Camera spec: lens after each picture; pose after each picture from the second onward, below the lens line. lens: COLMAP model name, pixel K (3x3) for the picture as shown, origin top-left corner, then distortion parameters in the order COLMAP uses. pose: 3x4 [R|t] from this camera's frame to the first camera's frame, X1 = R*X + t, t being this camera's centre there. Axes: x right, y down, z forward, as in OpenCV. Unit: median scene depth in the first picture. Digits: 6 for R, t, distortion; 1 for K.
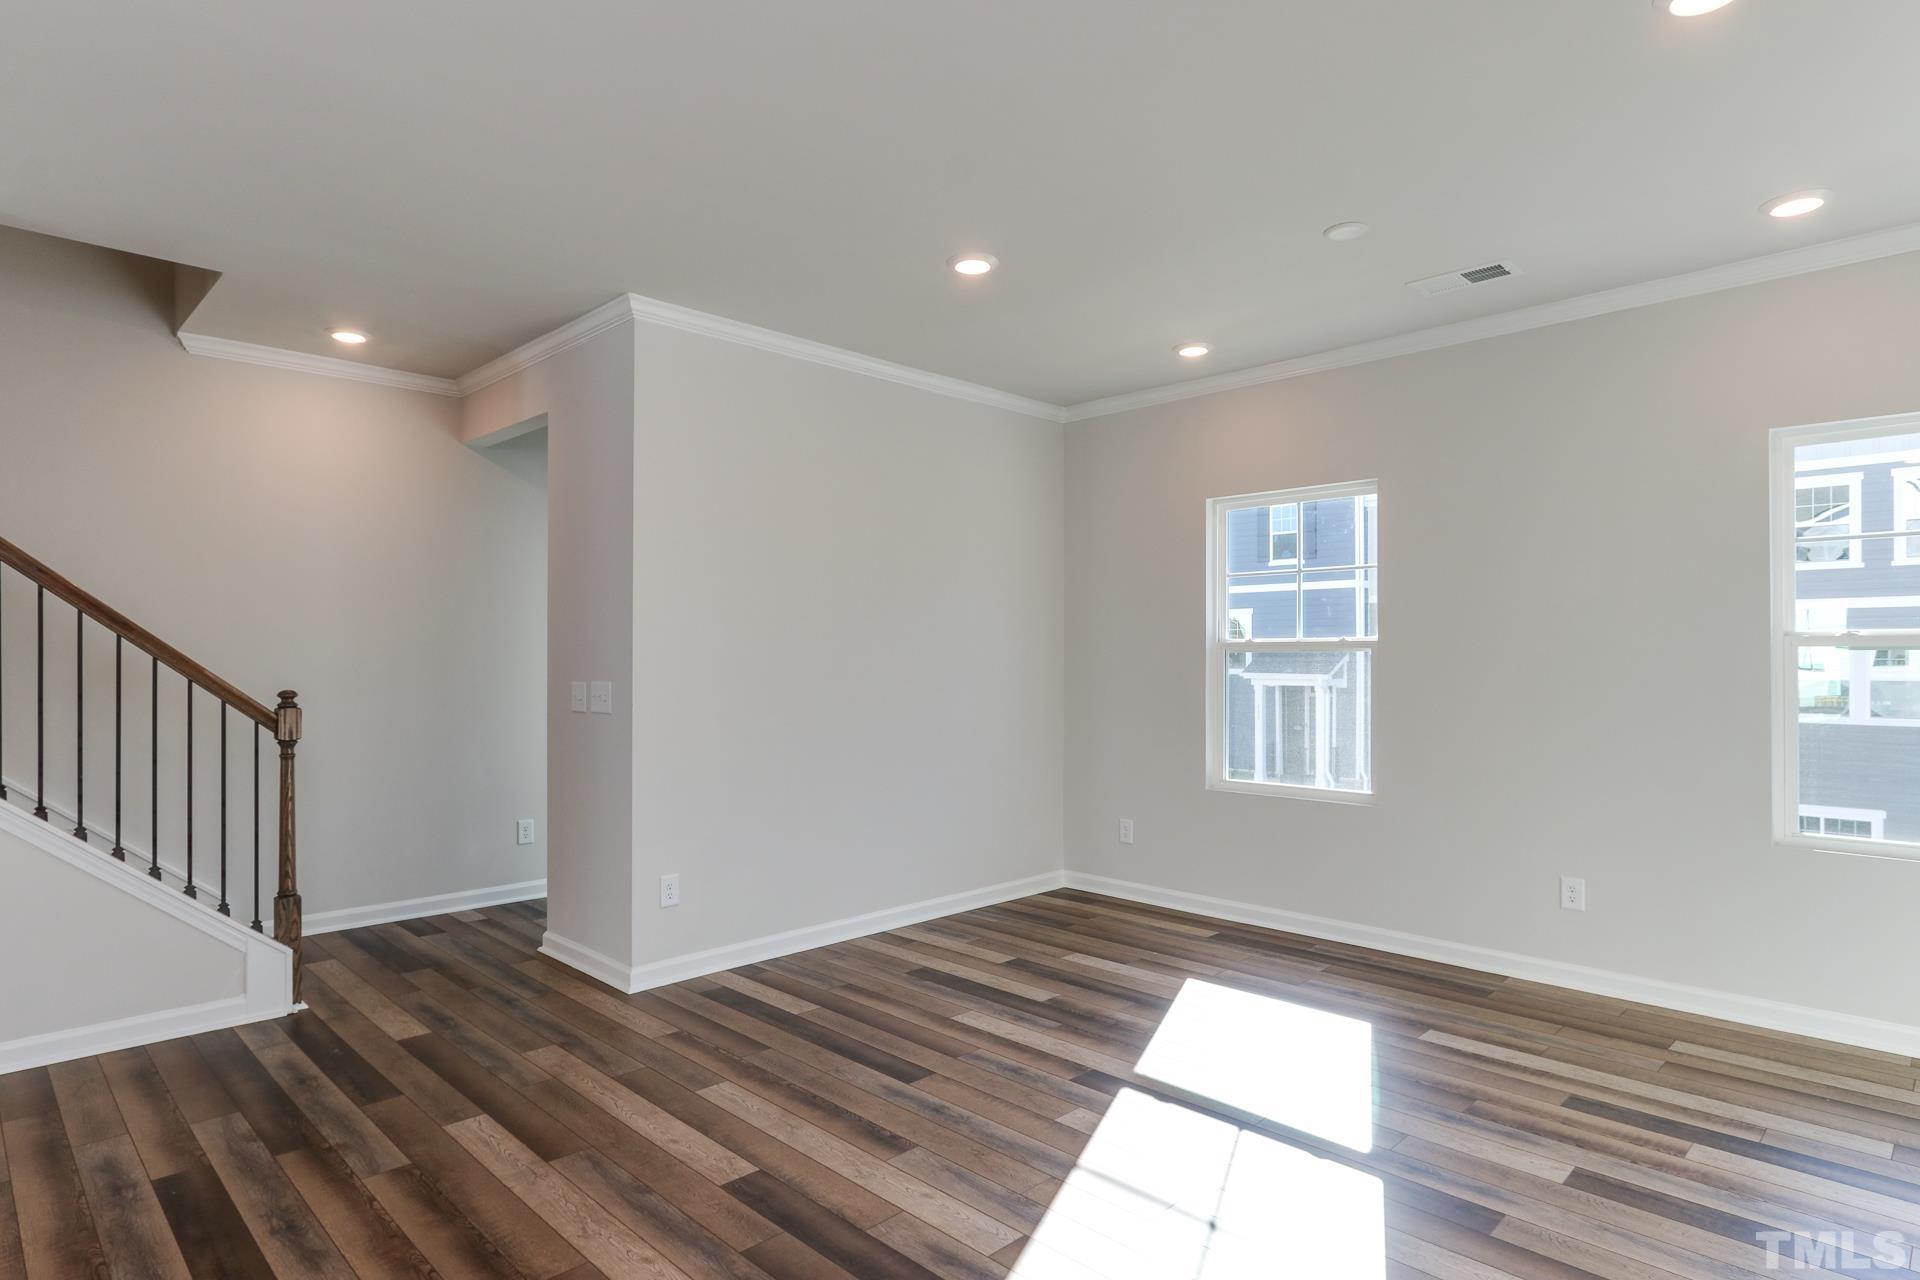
lens RADIAL K [[1037.7, 0, 933.8], [0, 1037.7, 660.1], [0, 0, 1]] dist [-0.011490, 0.004816]
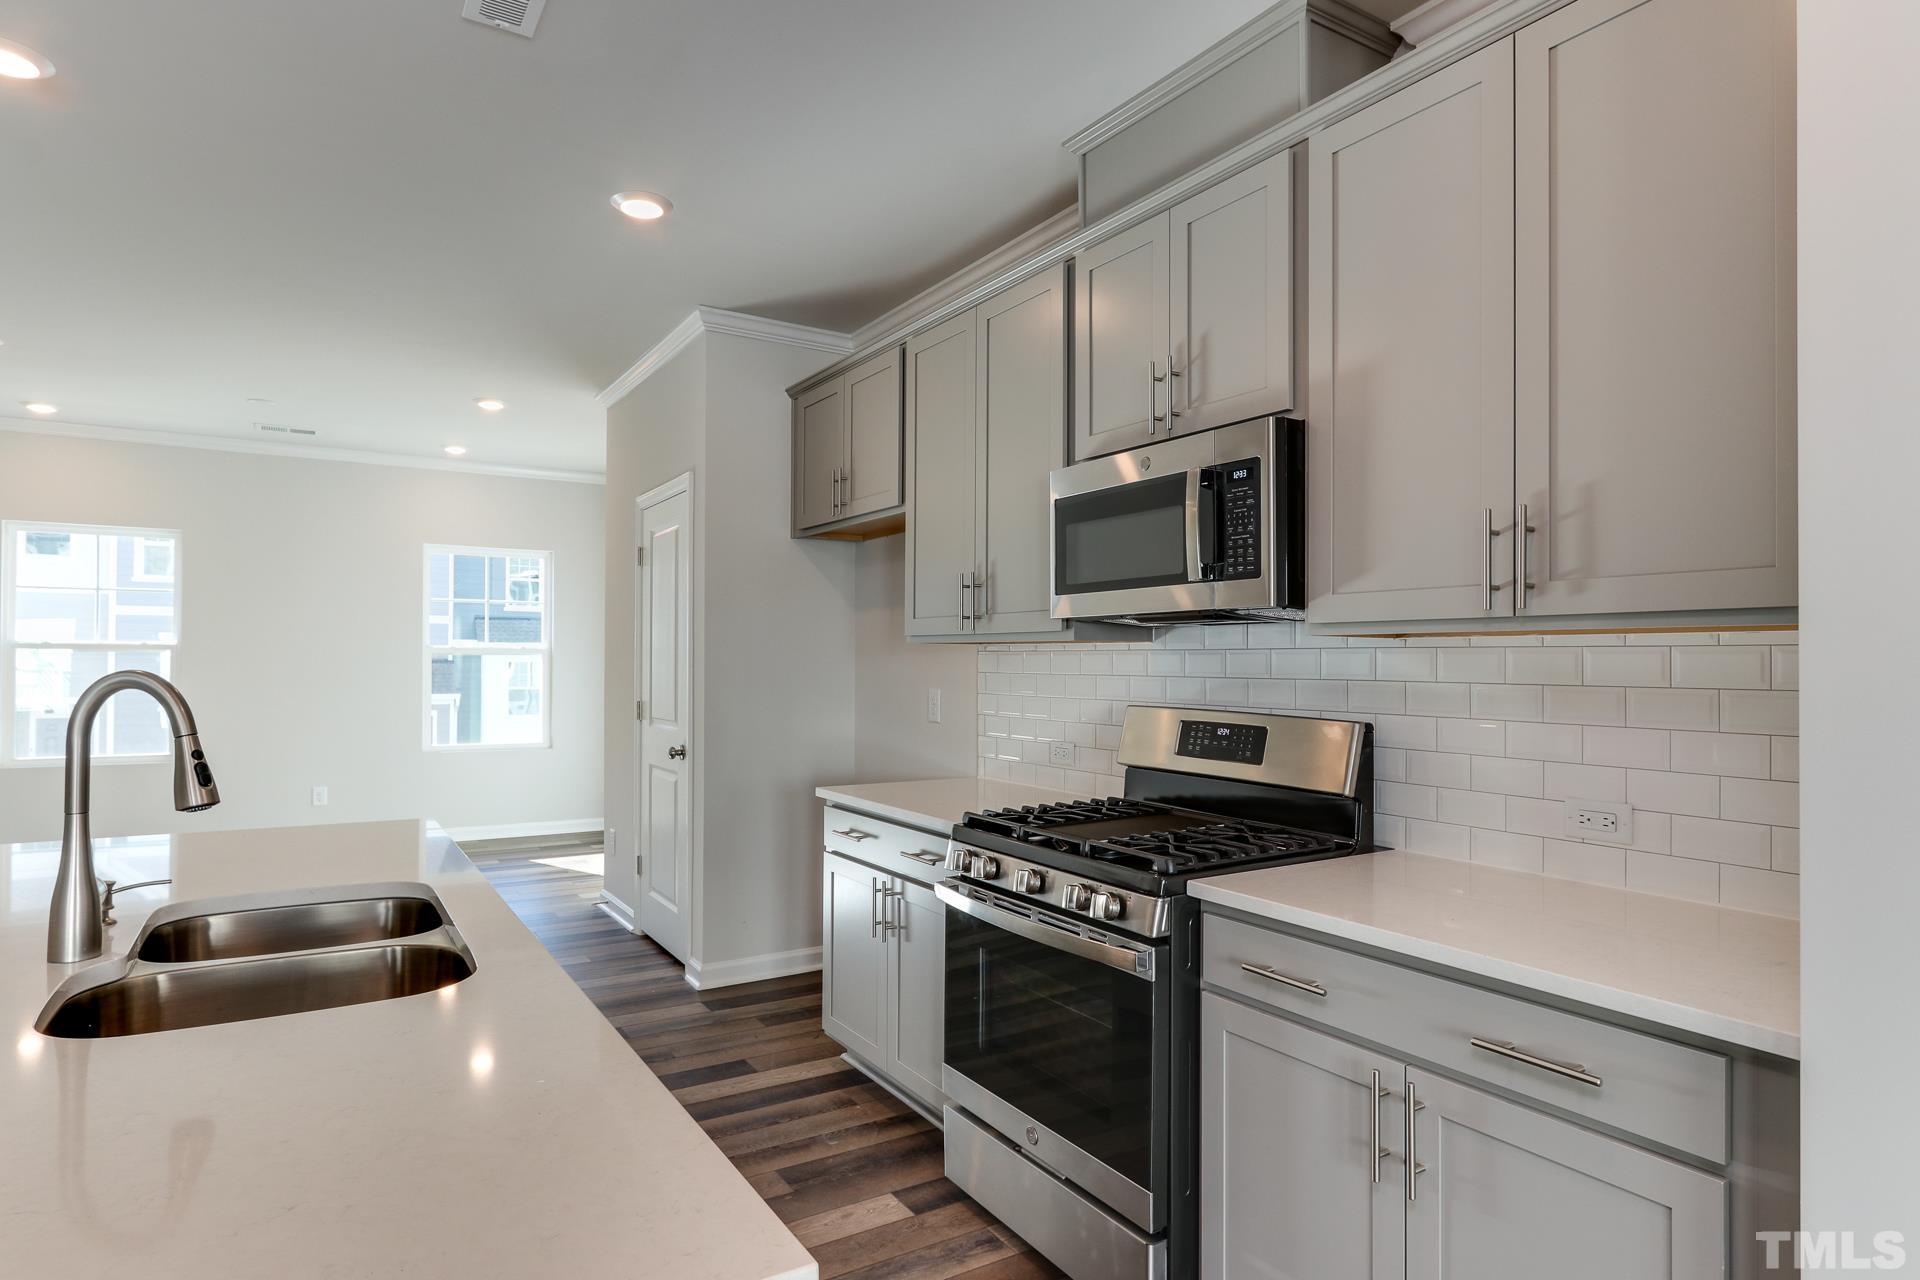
lens RADIAL K [[1037.7, 0, 944.3], [0, 1037.7, 649.9], [0, 0, 1]] dist [-0.011490, 0.004816]
pose [[0.218307, 0.012881, 0.975795, -0.912019], [-0.004379, 0.999916, -0.012219, 0.001393], [-0.975870, -0.001606, 0.218345, -0.411525]]
